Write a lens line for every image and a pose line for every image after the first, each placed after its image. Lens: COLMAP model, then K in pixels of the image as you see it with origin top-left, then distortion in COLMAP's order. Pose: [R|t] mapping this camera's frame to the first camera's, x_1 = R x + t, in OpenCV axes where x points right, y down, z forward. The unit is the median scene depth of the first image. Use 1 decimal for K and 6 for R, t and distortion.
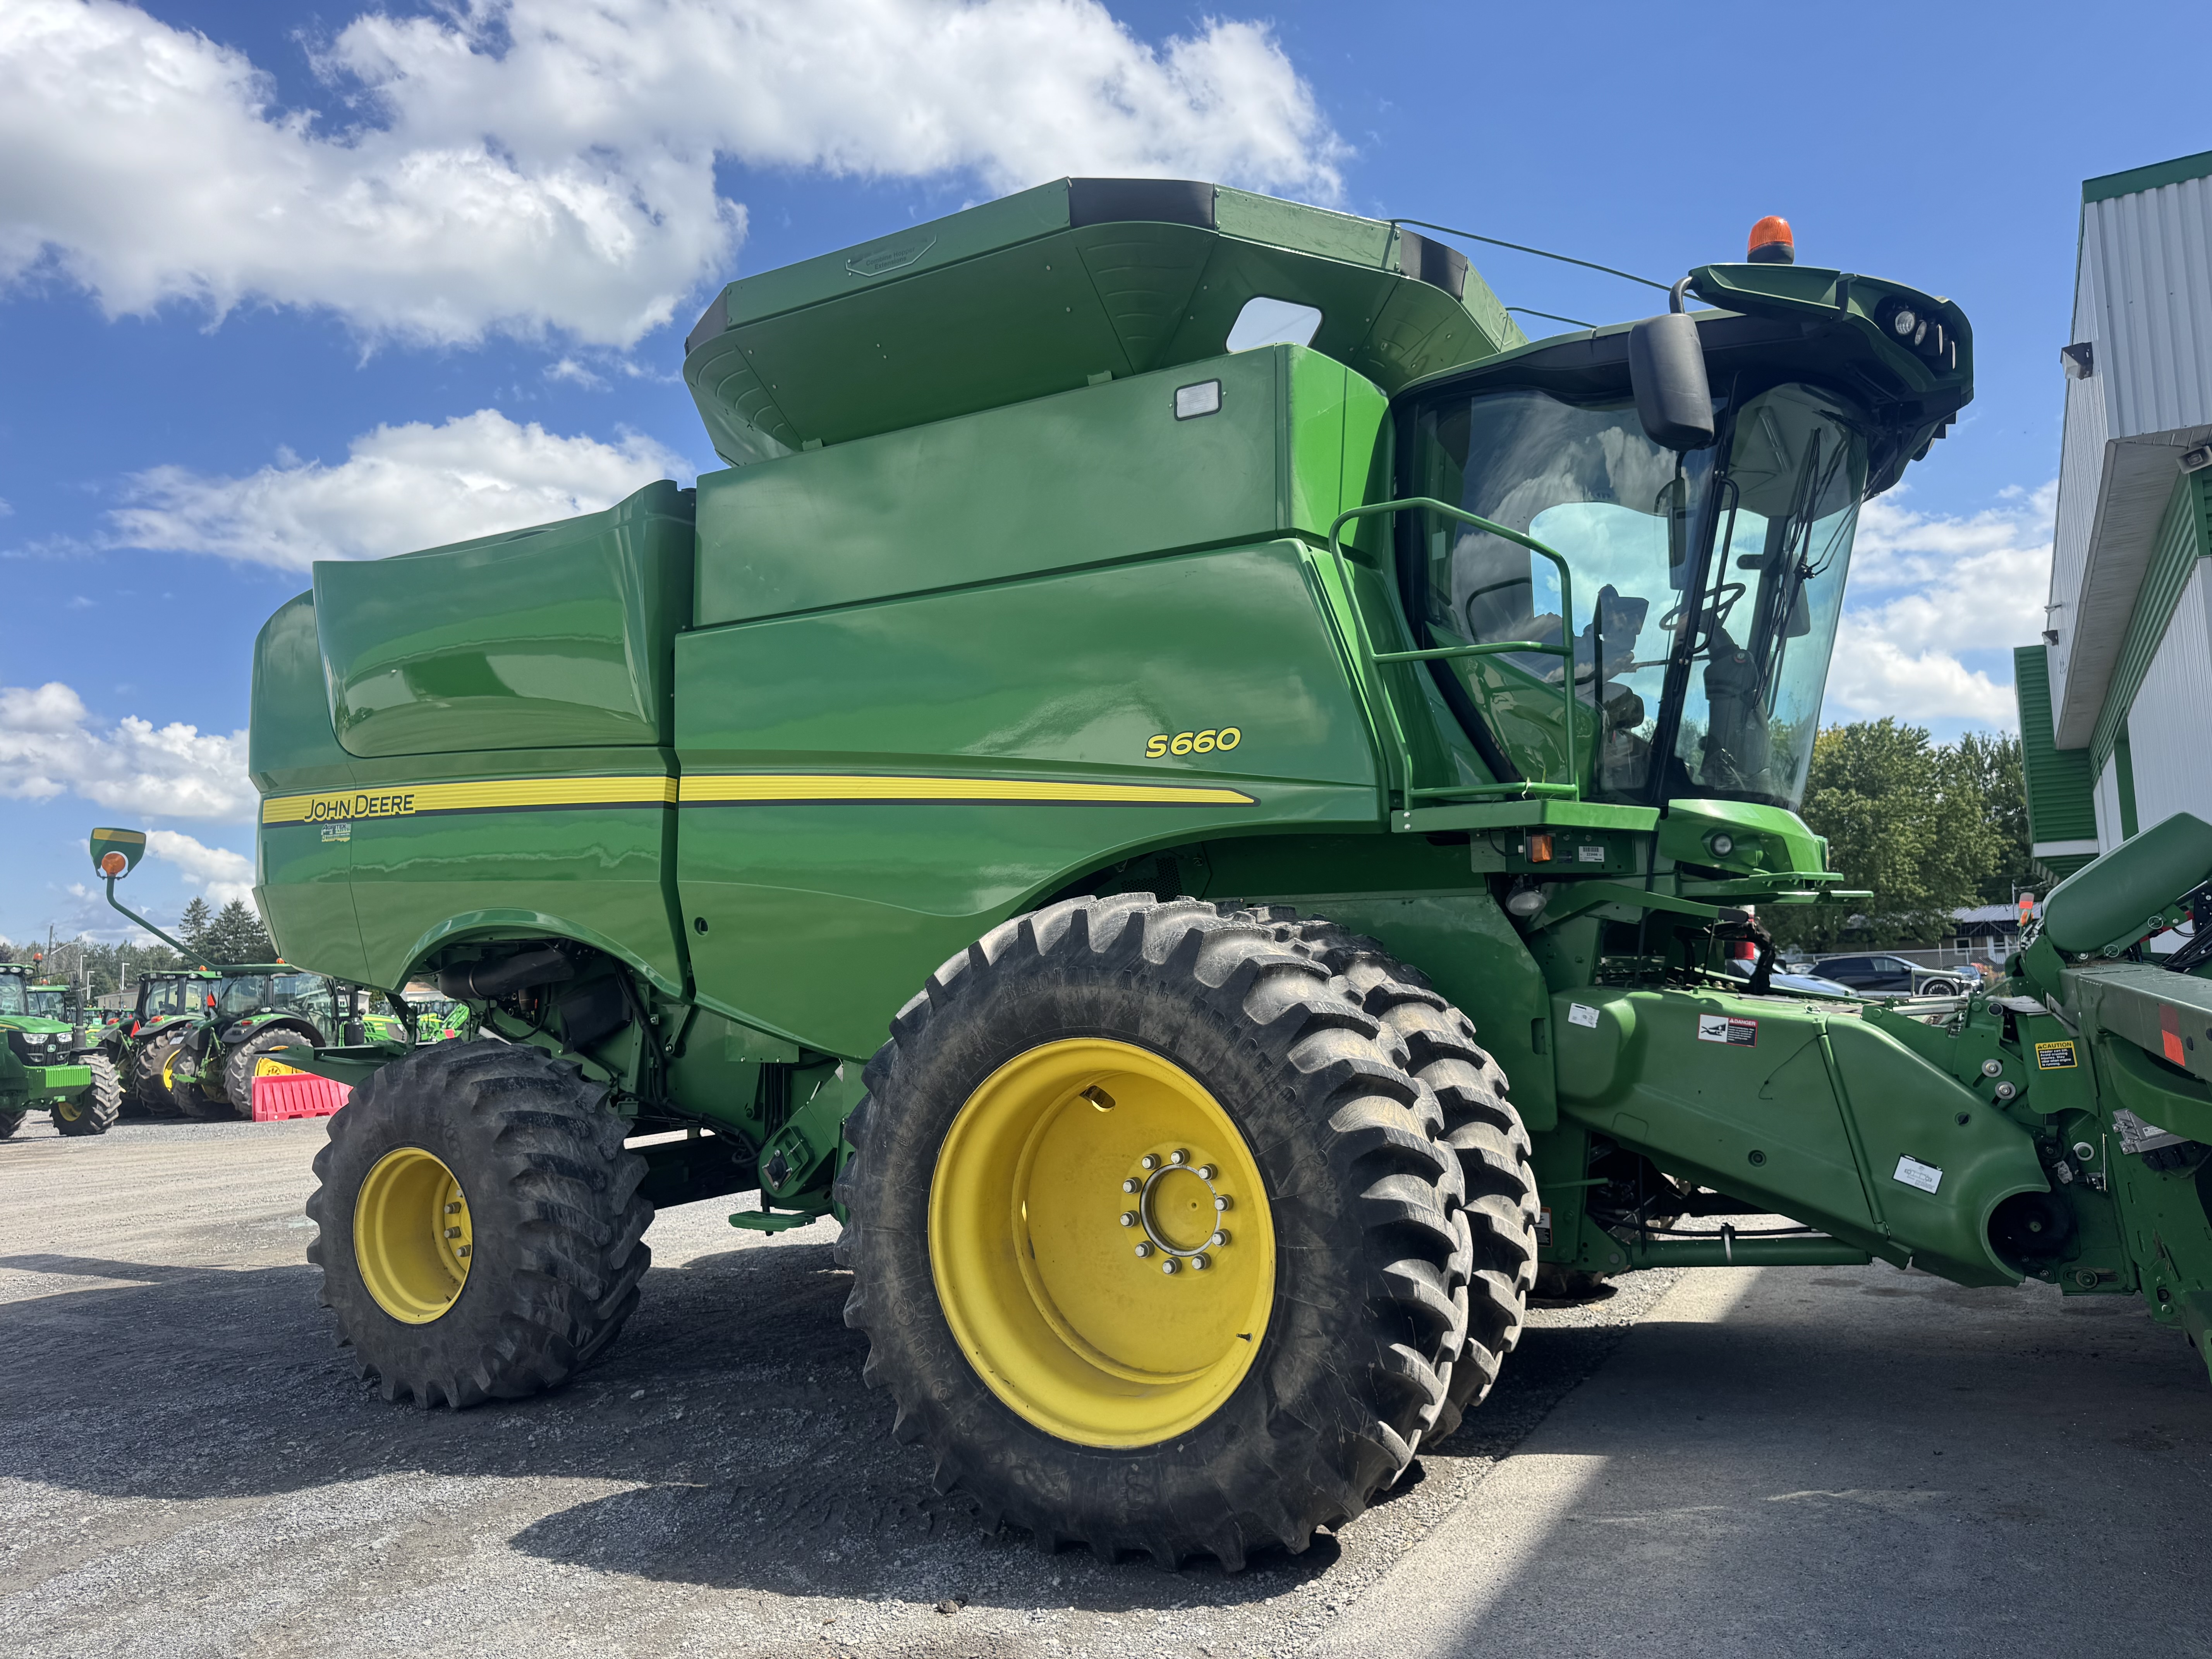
lens RADIAL K [[1567.3, 0, 1103.5], [0, 1567.3, 833.2], [0, 0, 1]] dist [0.149117, -0.341856]
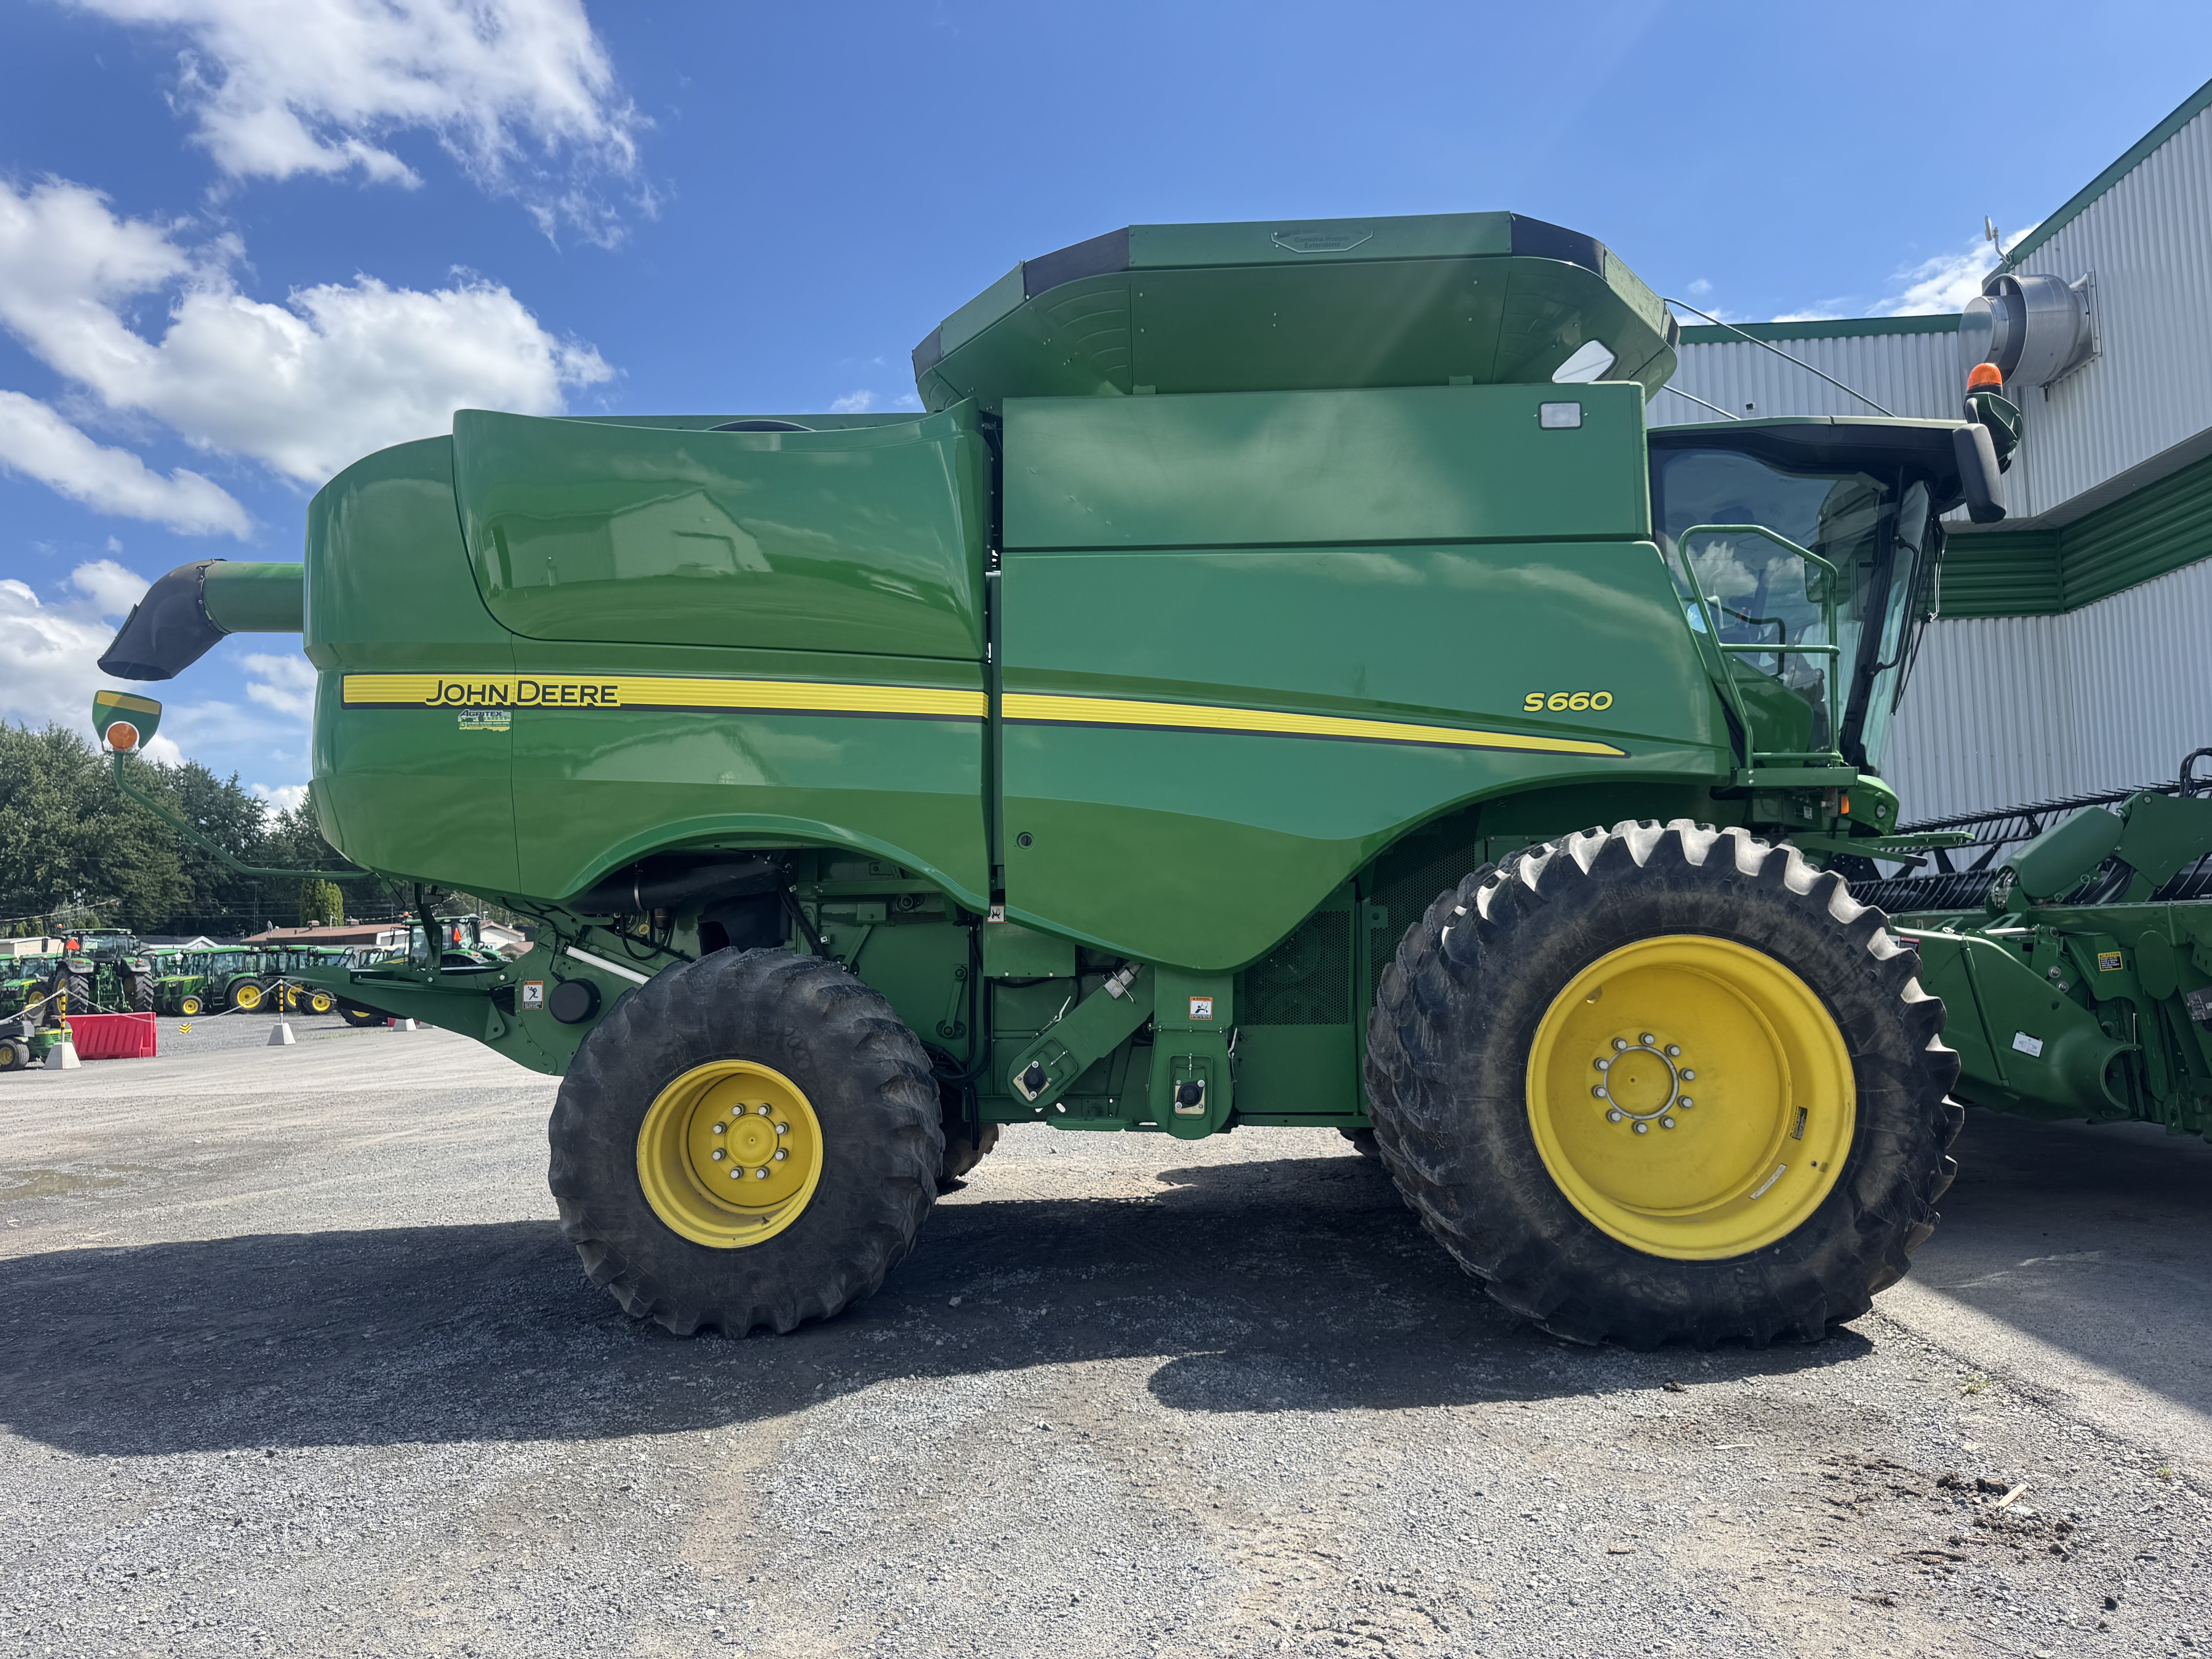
lens RADIAL K [[1567.3, 0, 1103.5], [0, 1567.3, 833.2], [0, 0, 1]] dist [0.149117, -0.341856]
pose [[0.894408, 0.050089, 0.444439, -0.931706], [-0.053937, 0.998536, -0.003991, 0.077877], [-0.443988, -0.020402, 0.895800, 0.092700]]
